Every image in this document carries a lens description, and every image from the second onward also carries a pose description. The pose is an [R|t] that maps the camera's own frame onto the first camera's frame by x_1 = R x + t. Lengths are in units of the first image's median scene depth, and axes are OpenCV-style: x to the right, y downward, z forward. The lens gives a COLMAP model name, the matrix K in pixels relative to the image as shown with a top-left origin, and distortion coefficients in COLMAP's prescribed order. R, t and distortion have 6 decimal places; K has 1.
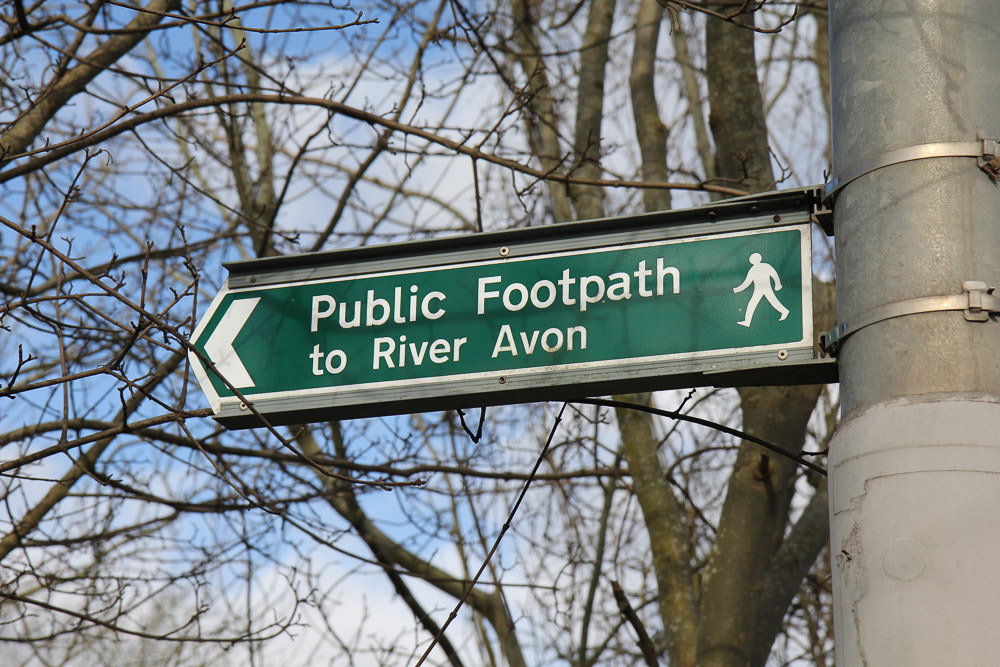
lens RADIAL K [[2548.7, 0, 500.0], [0, 2548.7, 333.5], [0, 0, 1]] dist [0.114327, 0.000000]
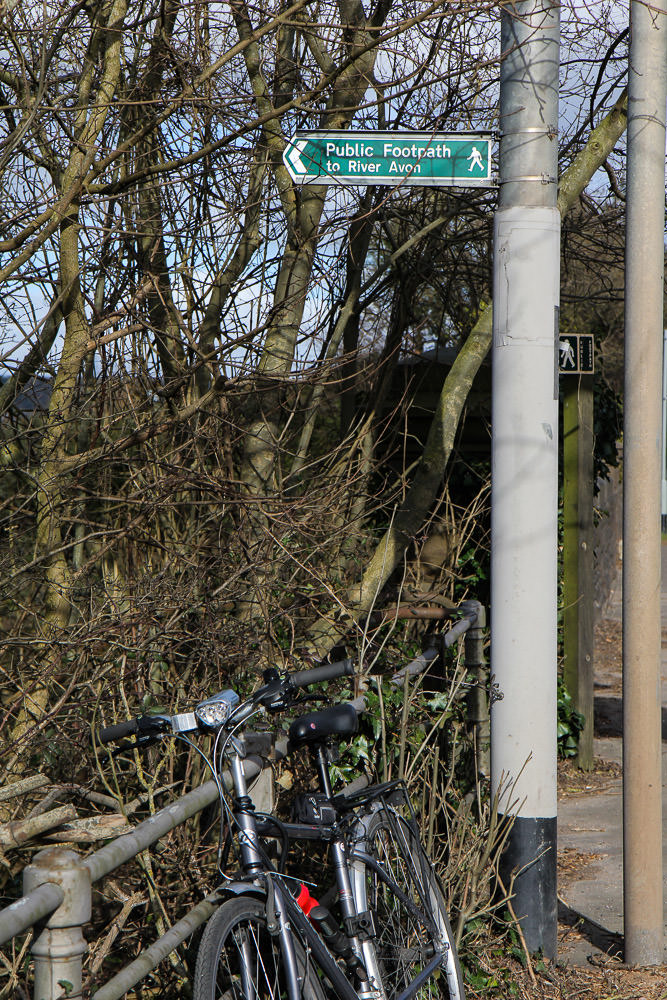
lens RADIAL K [[2548.7, 0, 333.4], [0, 2548.7, 500.0], [0, 0, 1]] dist [0.114327, 0.000000]
pose [[0.999354, -0.004505, 0.035657, -0.180672], [-0.007756, 0.941706, 0.336348, -0.649100], [-0.035093, -0.336407, 0.941063, -2.023476]]
